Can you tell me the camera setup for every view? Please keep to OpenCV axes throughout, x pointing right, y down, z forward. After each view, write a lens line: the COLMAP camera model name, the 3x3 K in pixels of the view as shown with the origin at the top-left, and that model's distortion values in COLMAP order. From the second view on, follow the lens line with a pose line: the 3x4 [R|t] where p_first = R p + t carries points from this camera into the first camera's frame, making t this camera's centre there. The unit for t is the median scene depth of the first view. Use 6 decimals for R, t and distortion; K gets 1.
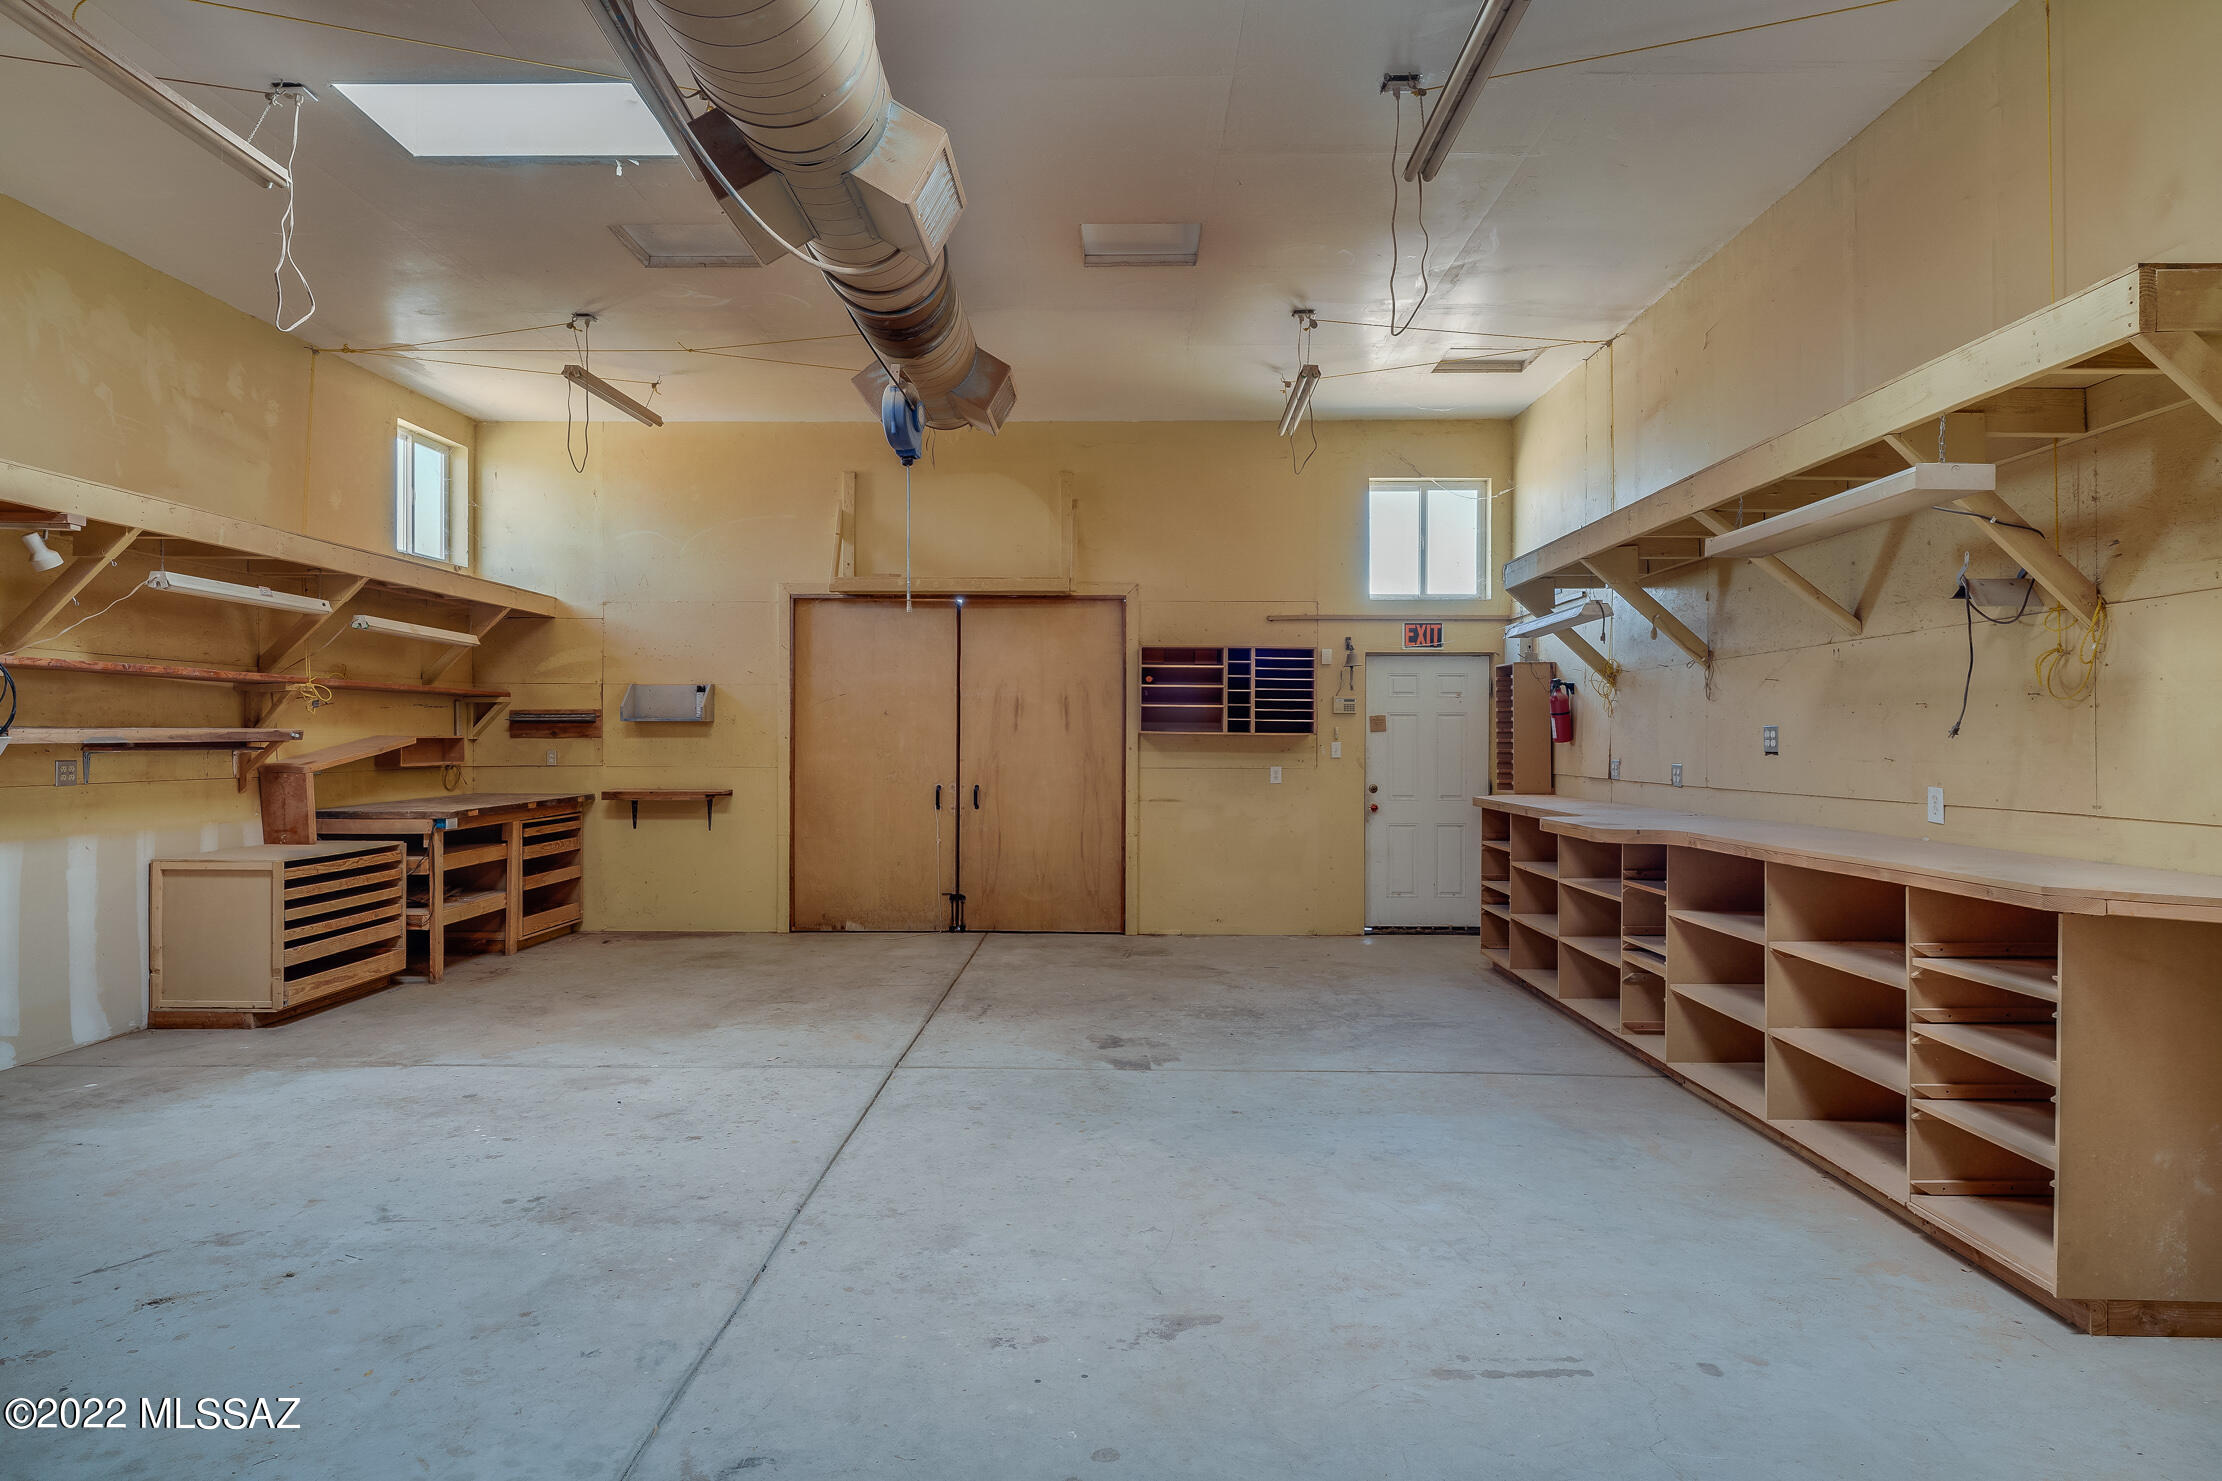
lens RADIAL K [[1222.1, 0, 1101.1], [0, 1222.1, 733.2], [0, 0, 1]] dist [-0.005625, -0.000496]
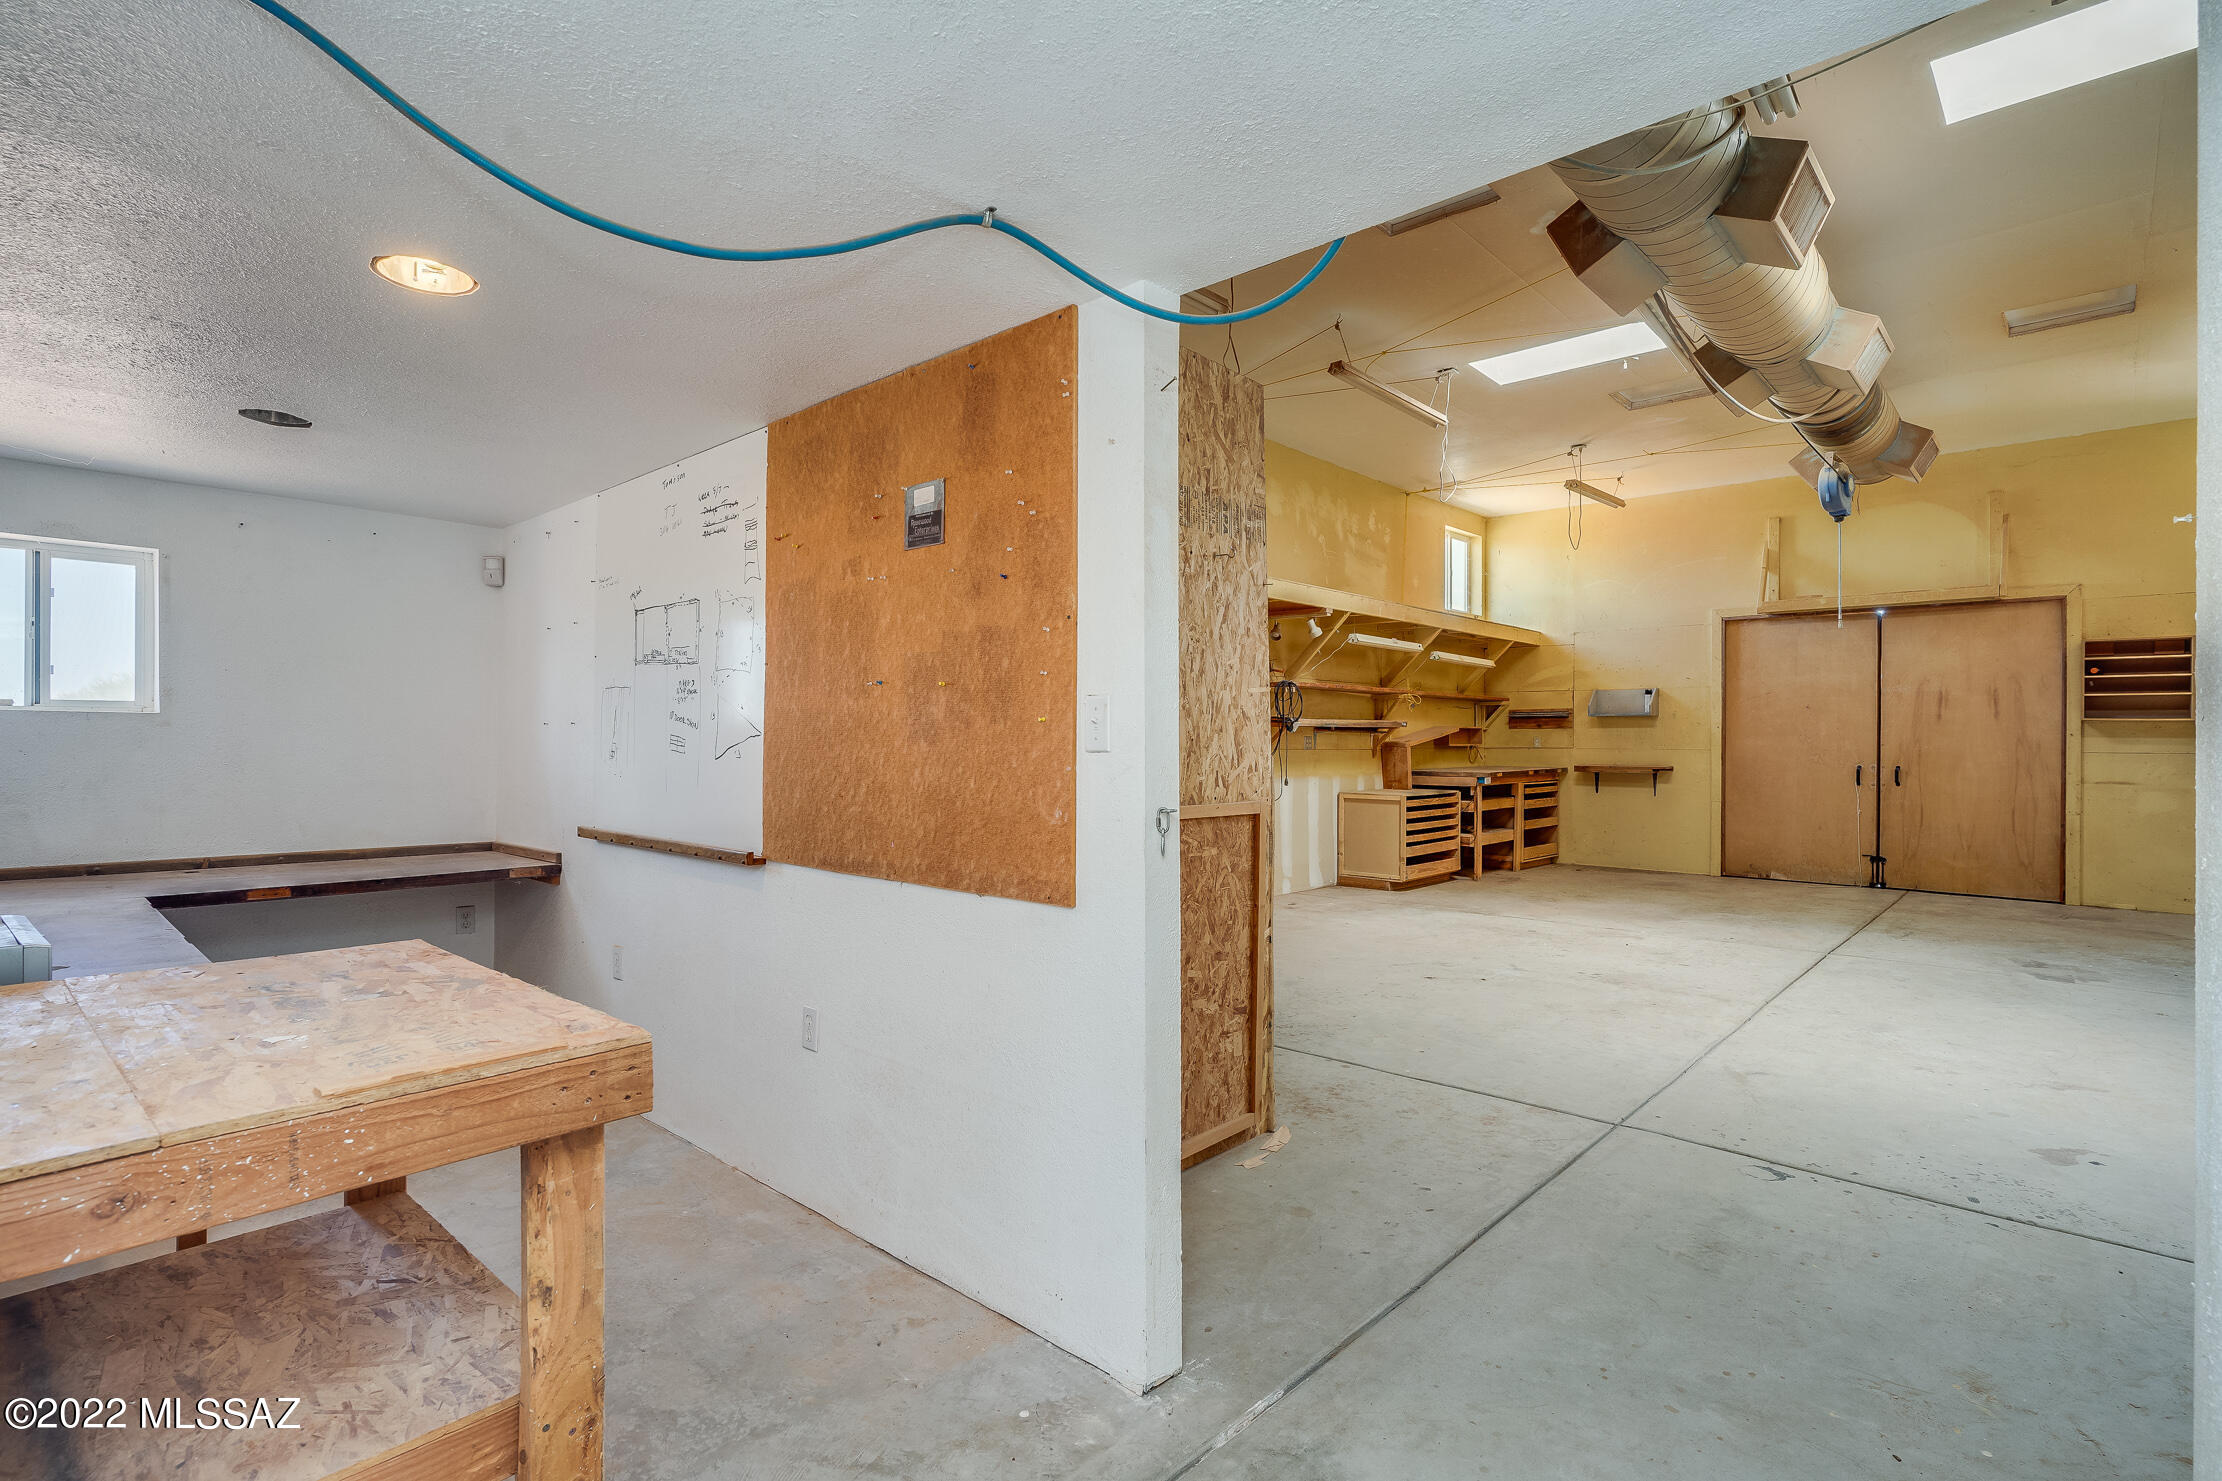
lens RADIAL K [[1073.8, 0, 1111.0], [0, 1073.8, 740.5], [0, 0, 1]] dist [-0.004825, 0.005264]
pose [[0.745354, 0.000692, -0.666669, 0.026337], [-0.001098, 0.999999, -0.000190, 0.020949], [0.666668, 0.000874, 0.745354, -0.324639]]
